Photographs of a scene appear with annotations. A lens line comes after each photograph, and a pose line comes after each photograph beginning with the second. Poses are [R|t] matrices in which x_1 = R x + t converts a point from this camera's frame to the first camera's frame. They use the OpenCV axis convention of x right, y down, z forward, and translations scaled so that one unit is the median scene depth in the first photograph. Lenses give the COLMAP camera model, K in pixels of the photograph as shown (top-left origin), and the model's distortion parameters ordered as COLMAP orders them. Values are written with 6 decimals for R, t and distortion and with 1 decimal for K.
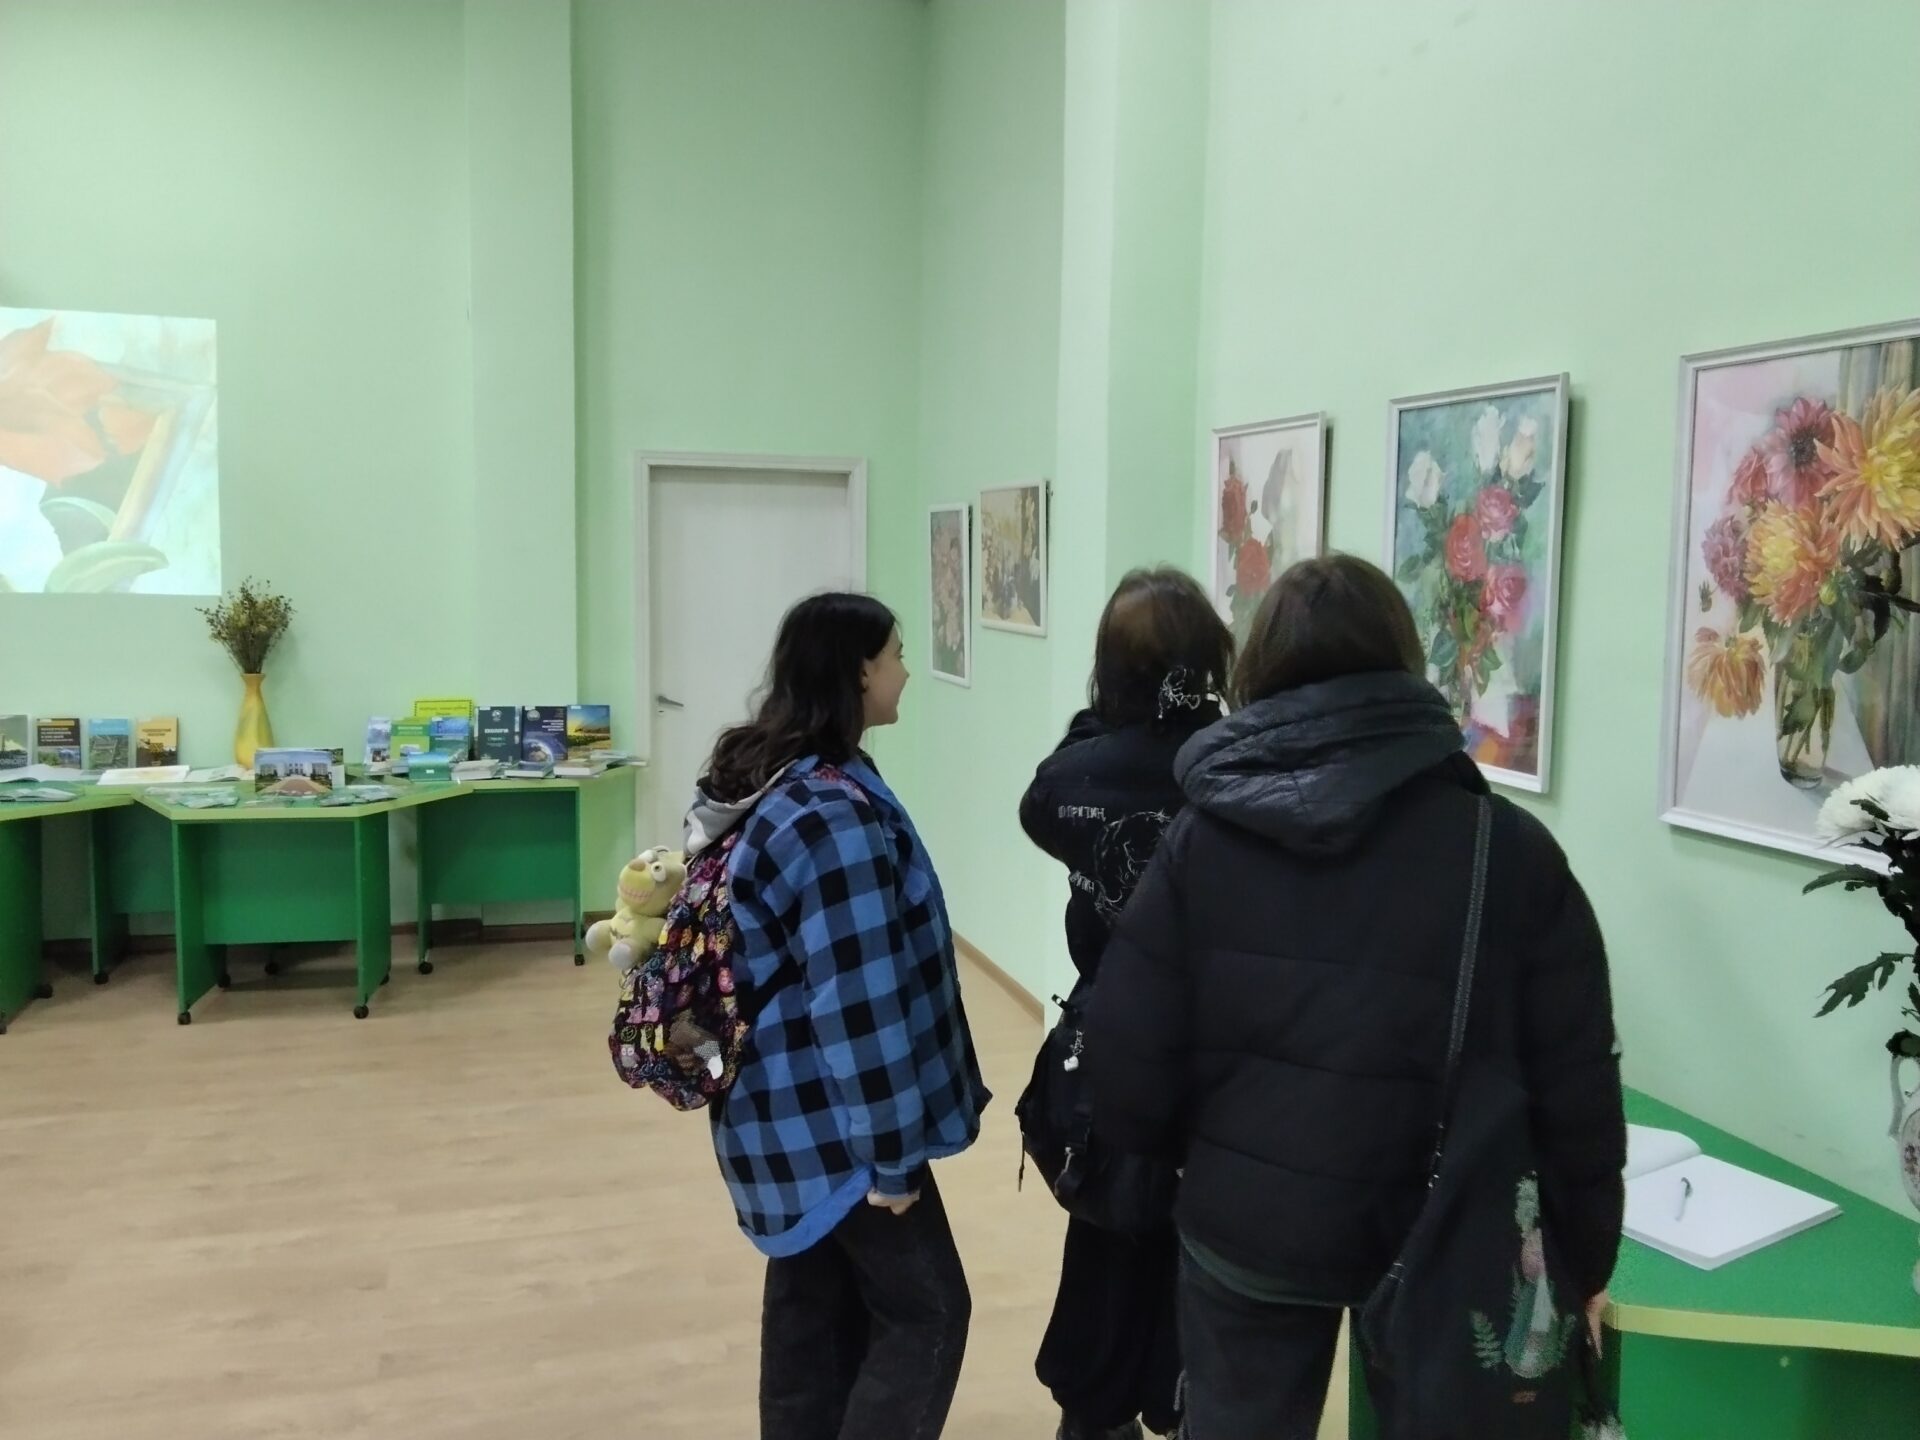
lens RADIAL K [[1487.7, 0, 962.5], [0, 1487.7, 715.6], [0, 0, 1]] dist [0.085777, -0.162137]
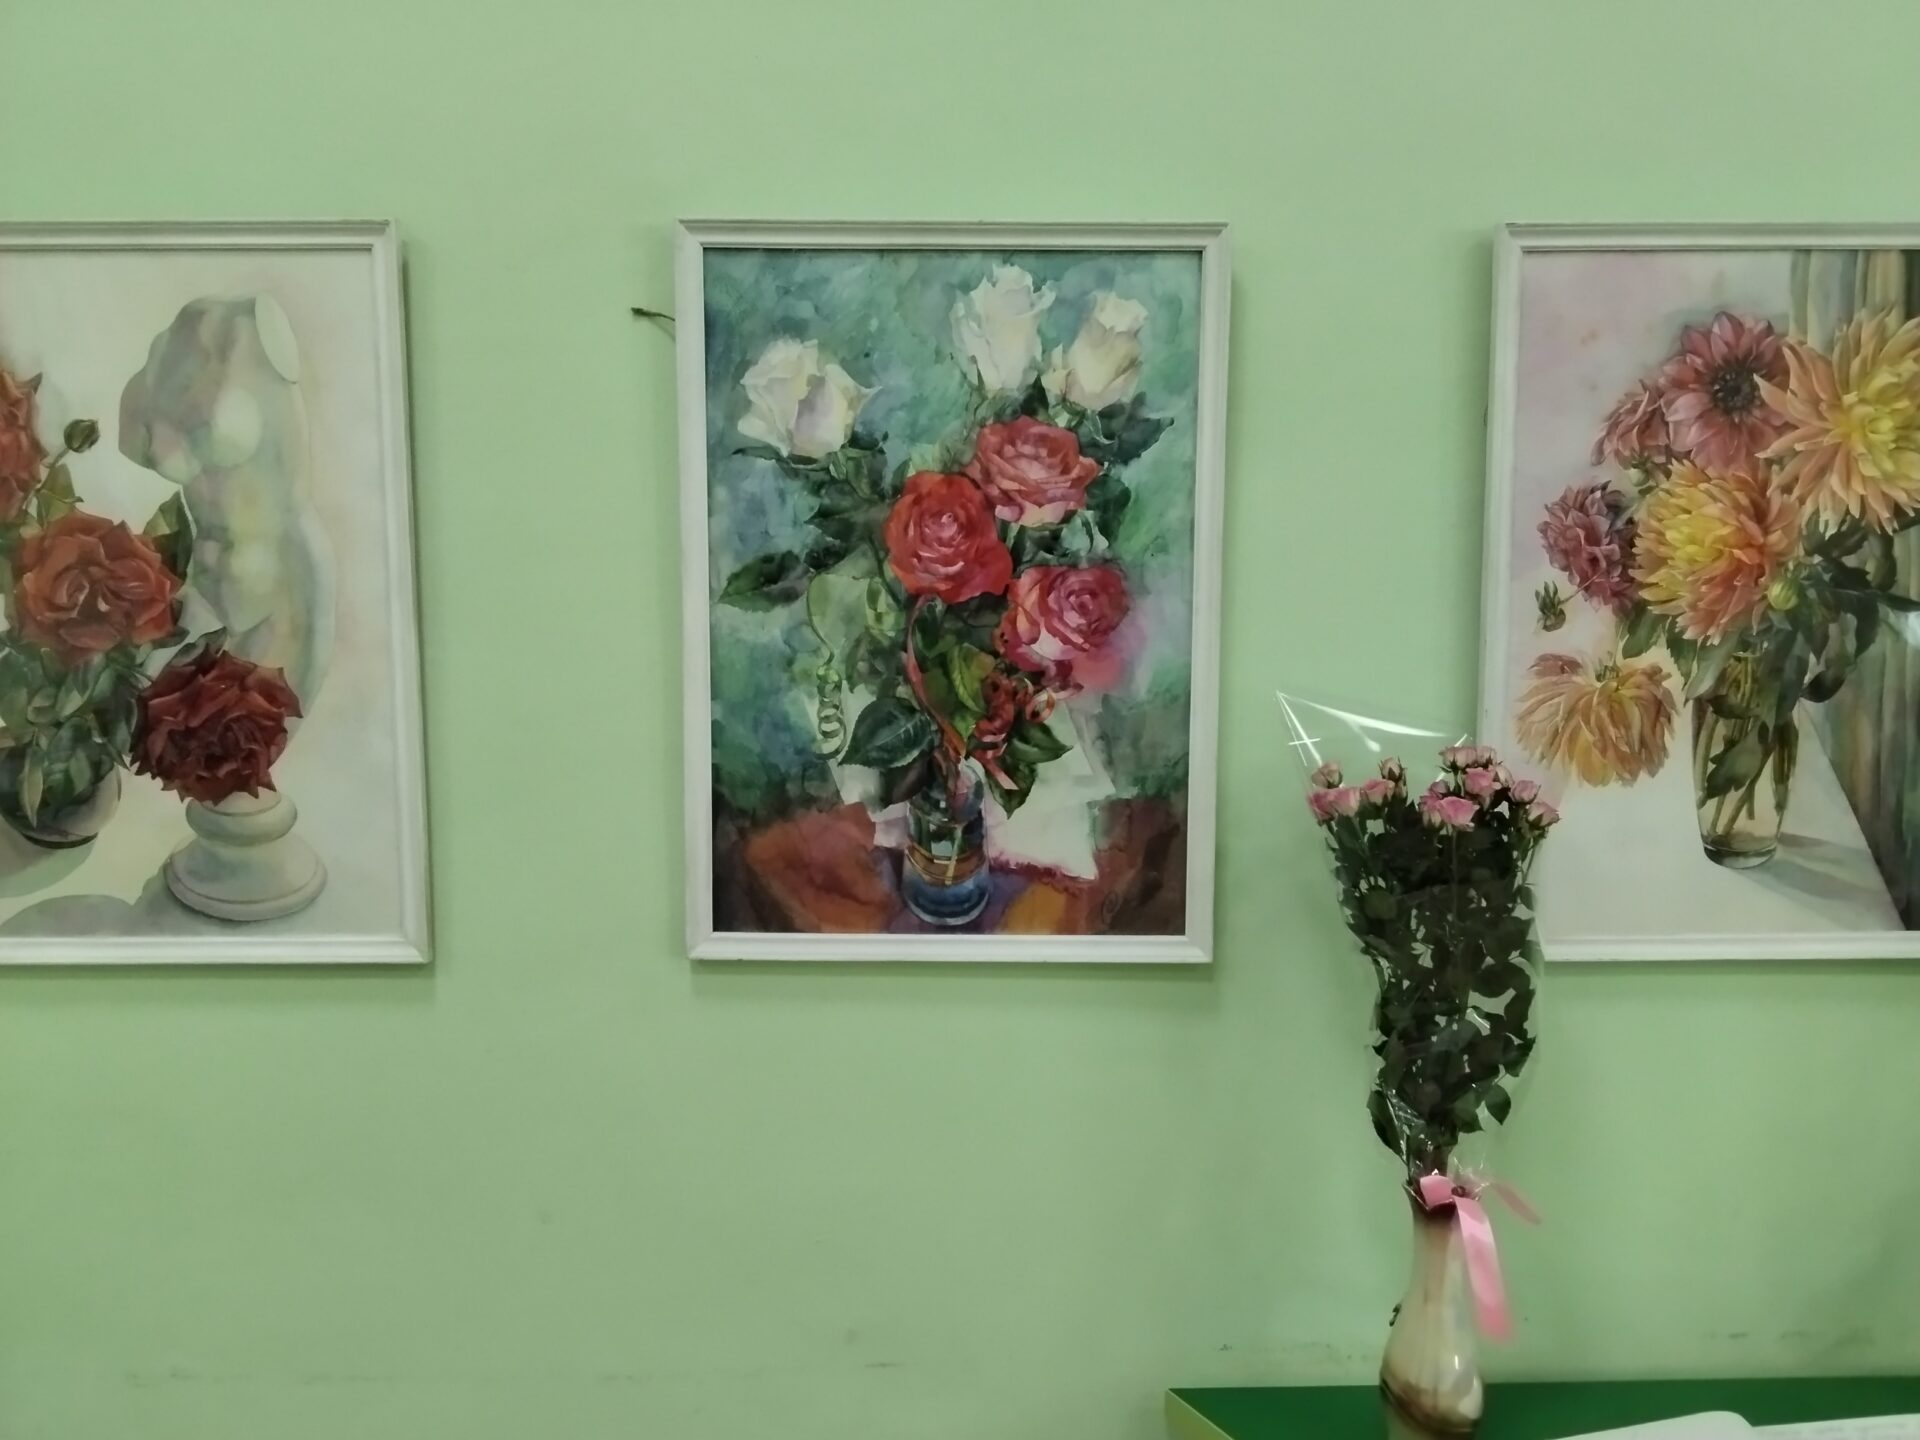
lens RADIAL K [[1487.7, 0, 962.5], [0, 1487.7, 715.6], [0, 0, 1]] dist [0.085777, -0.162137]
pose [[0.284008, -0.108005, 0.952719, -0.211855], [0.113395, 0.990446, 0.078478, -0.117806], [-0.952093, 0.085745, 0.293542, 1.104204]]
